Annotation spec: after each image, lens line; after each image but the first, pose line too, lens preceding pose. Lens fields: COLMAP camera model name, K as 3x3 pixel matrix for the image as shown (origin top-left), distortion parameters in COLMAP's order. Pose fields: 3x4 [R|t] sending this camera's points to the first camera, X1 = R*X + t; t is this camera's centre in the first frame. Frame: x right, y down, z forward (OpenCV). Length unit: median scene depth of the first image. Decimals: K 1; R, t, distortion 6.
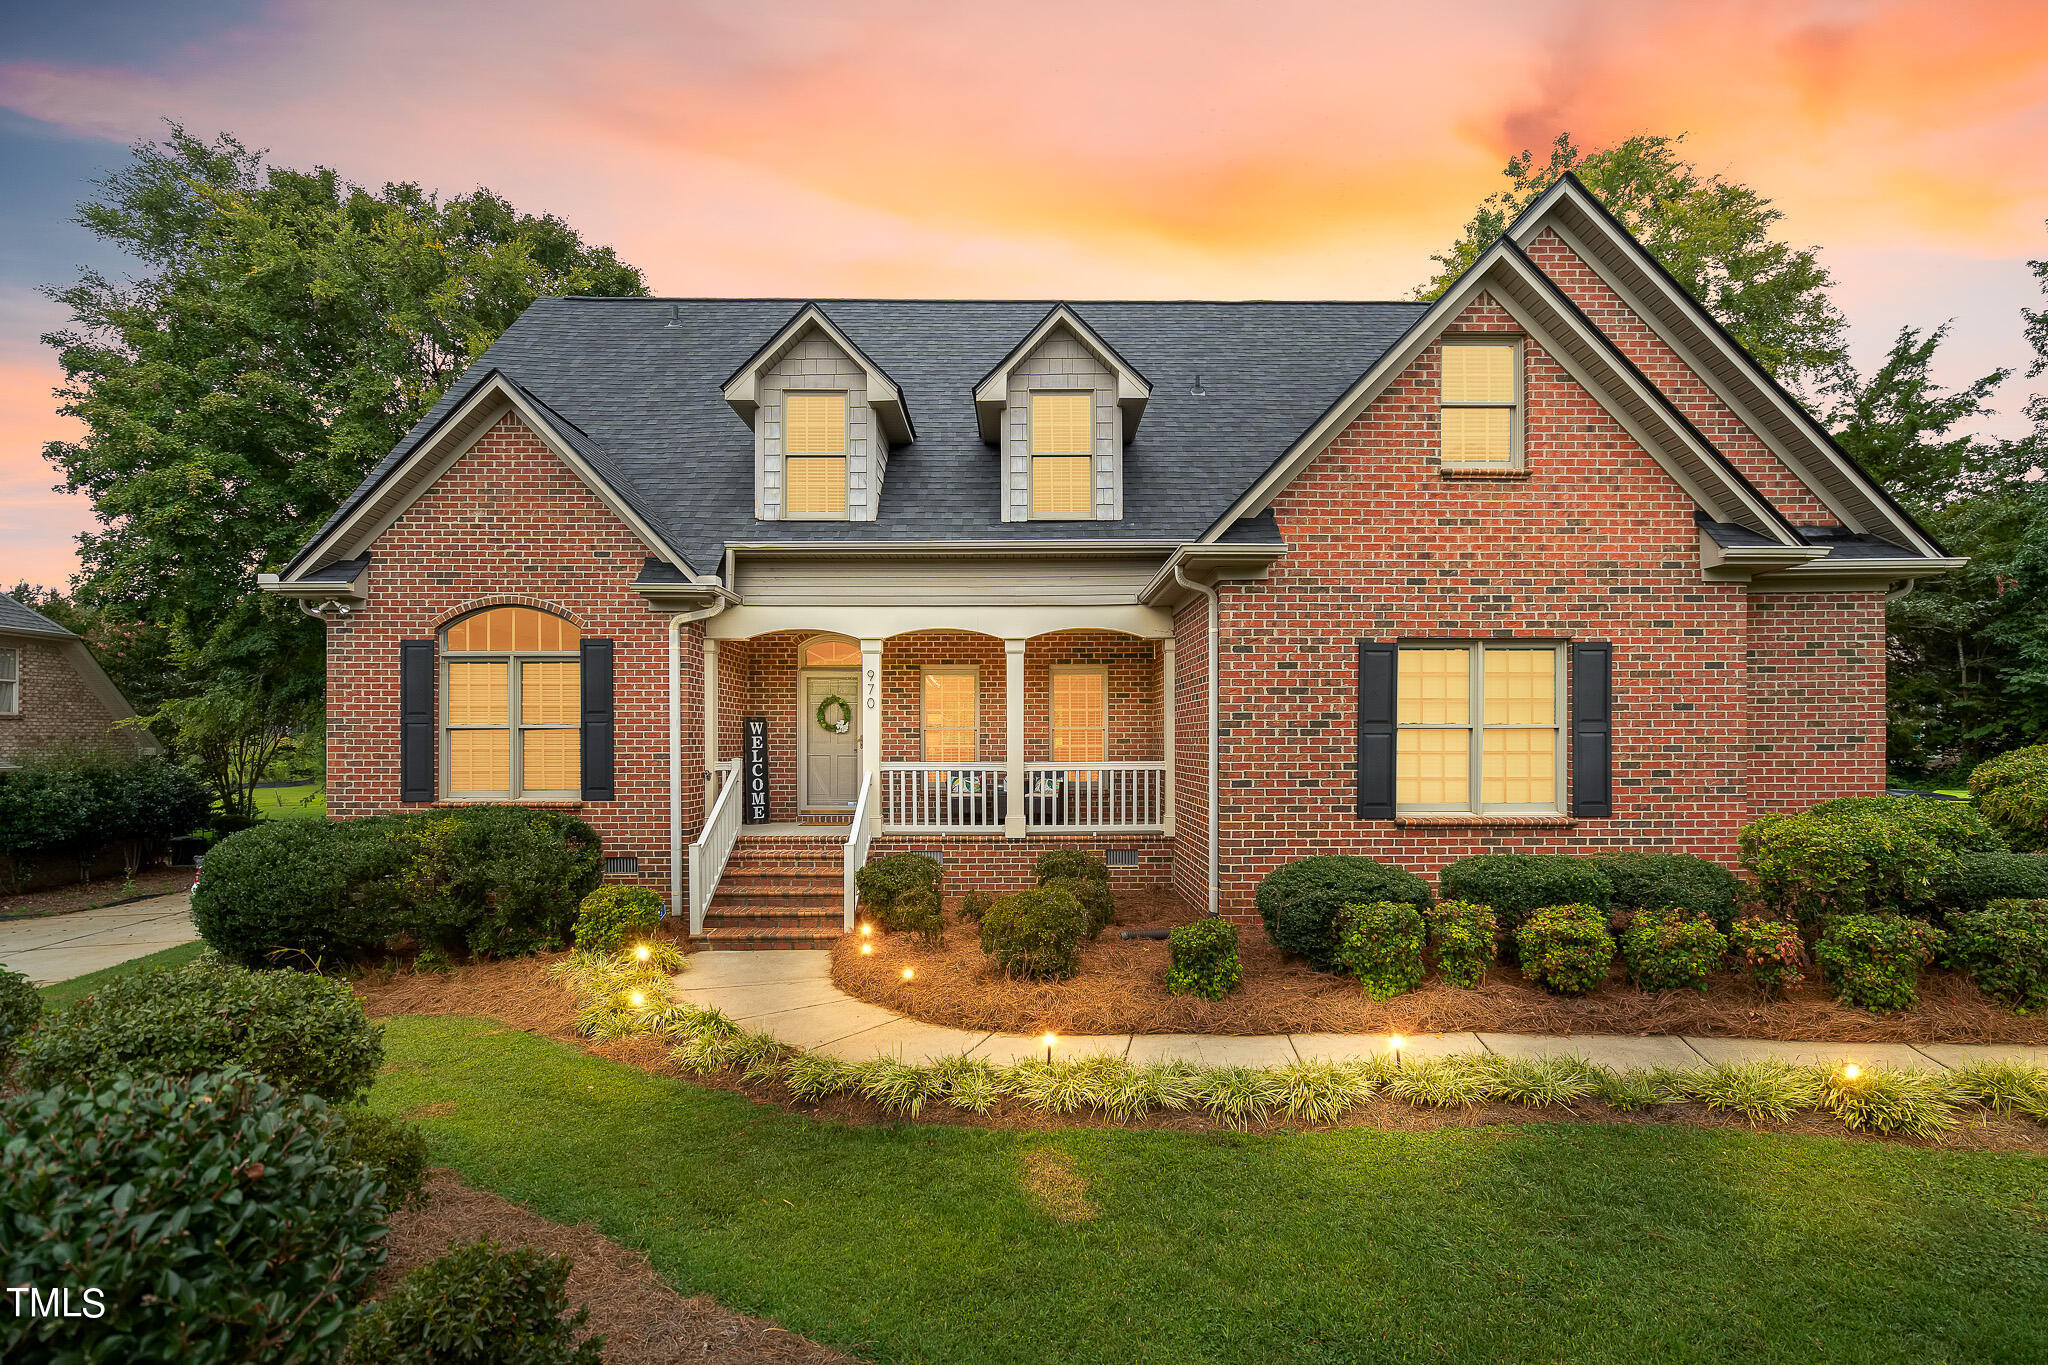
lens RADIAL K [[938.7, 0, 990.9], [0, 938.7, 750.3], [0, 0, 1]] dist [-0.013853, 0.000086]
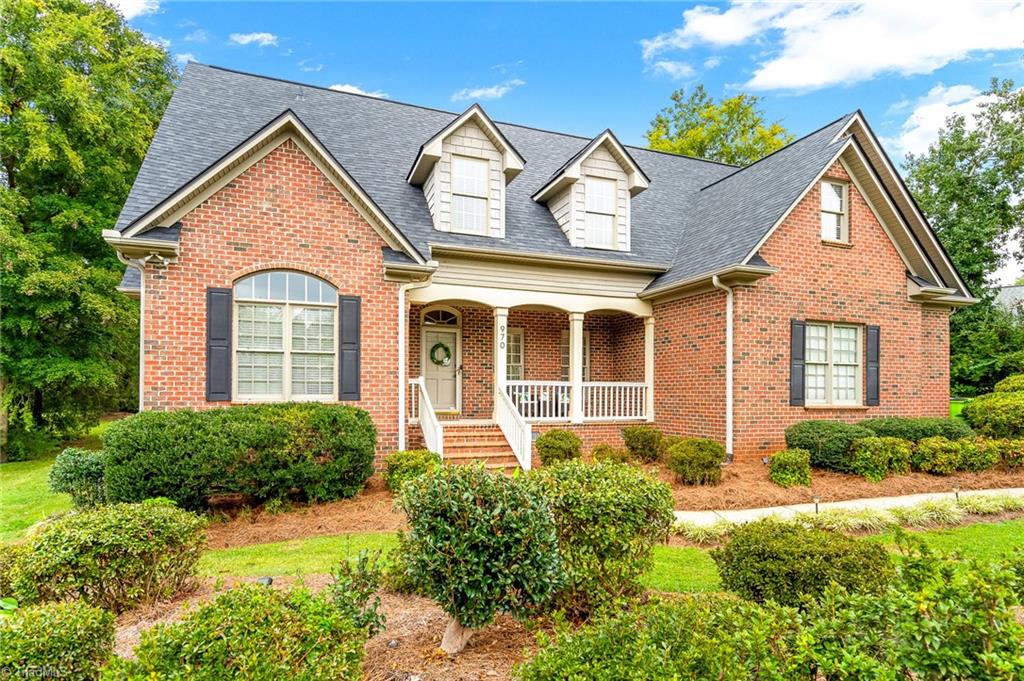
lens RADIAL K [[550.4, 0, 509.8], [0, 550.4, 393.2], [0, 0, 1]] dist [-0.009959, 0.000044]
pose [[0.942137, 0.008215, 0.335128, -0.475261], [-0.006244, 0.999956, -0.006960, 0.046107], [-0.335171, 0.004465, 0.942147, 0.060605]]
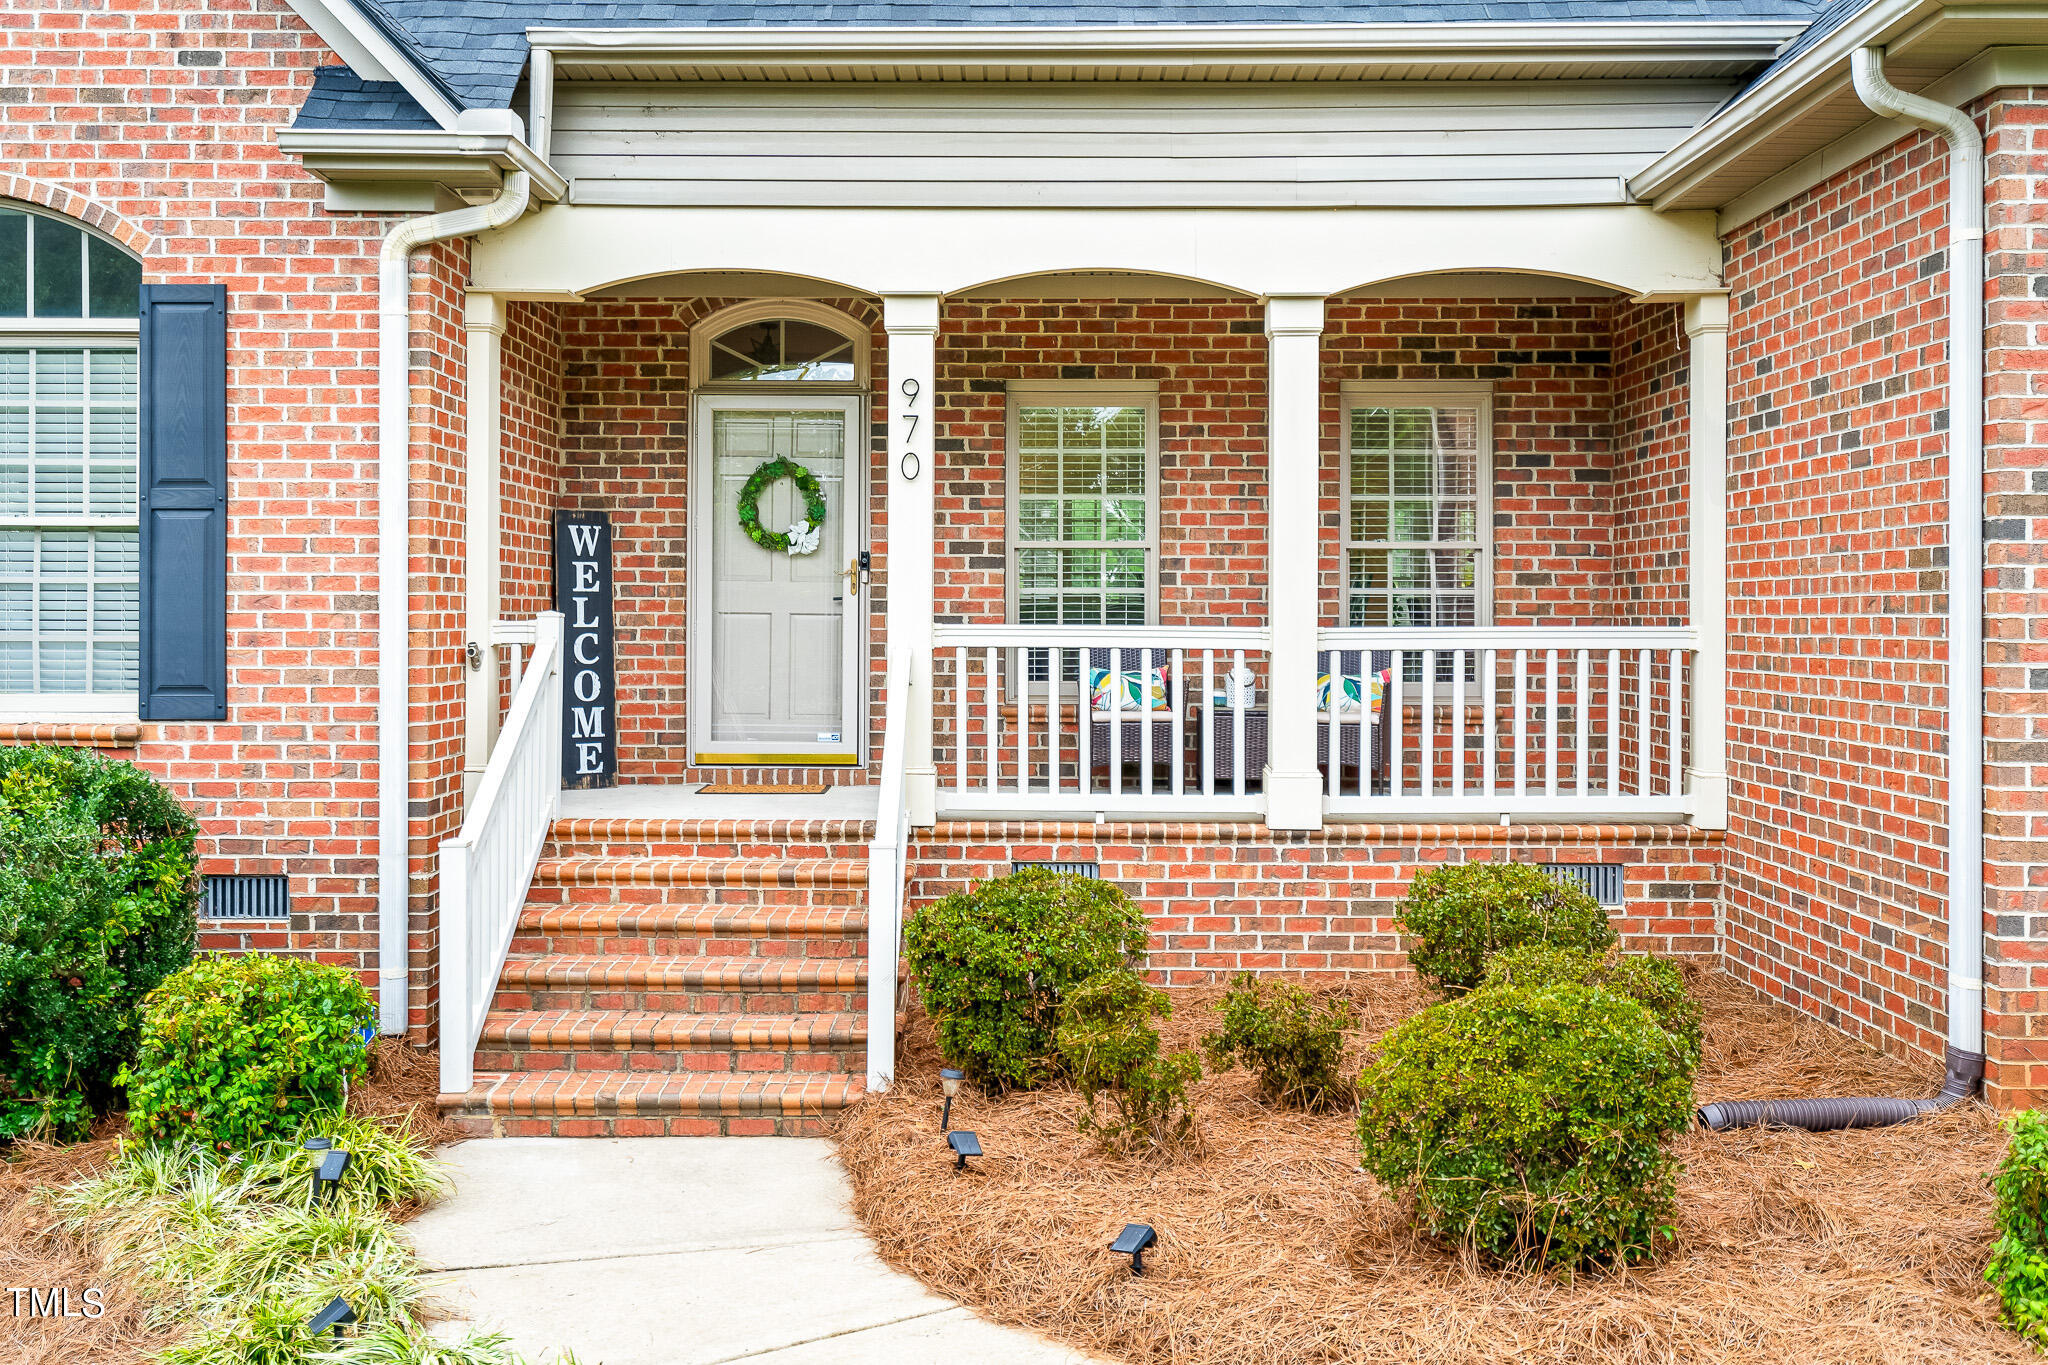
lens RADIAL K [[2057.8, 0, 957.9], [0, 2057.8, 616.7], [0, 0, 1]] dist [0.004535, 0.000000]
pose [[0.999790, 0.005313, -0.019783, -0.097725], [-0.005479, 0.999950, -0.008340, 0.017573], [0.019738, 0.008446, 0.999770, 0.191490]]
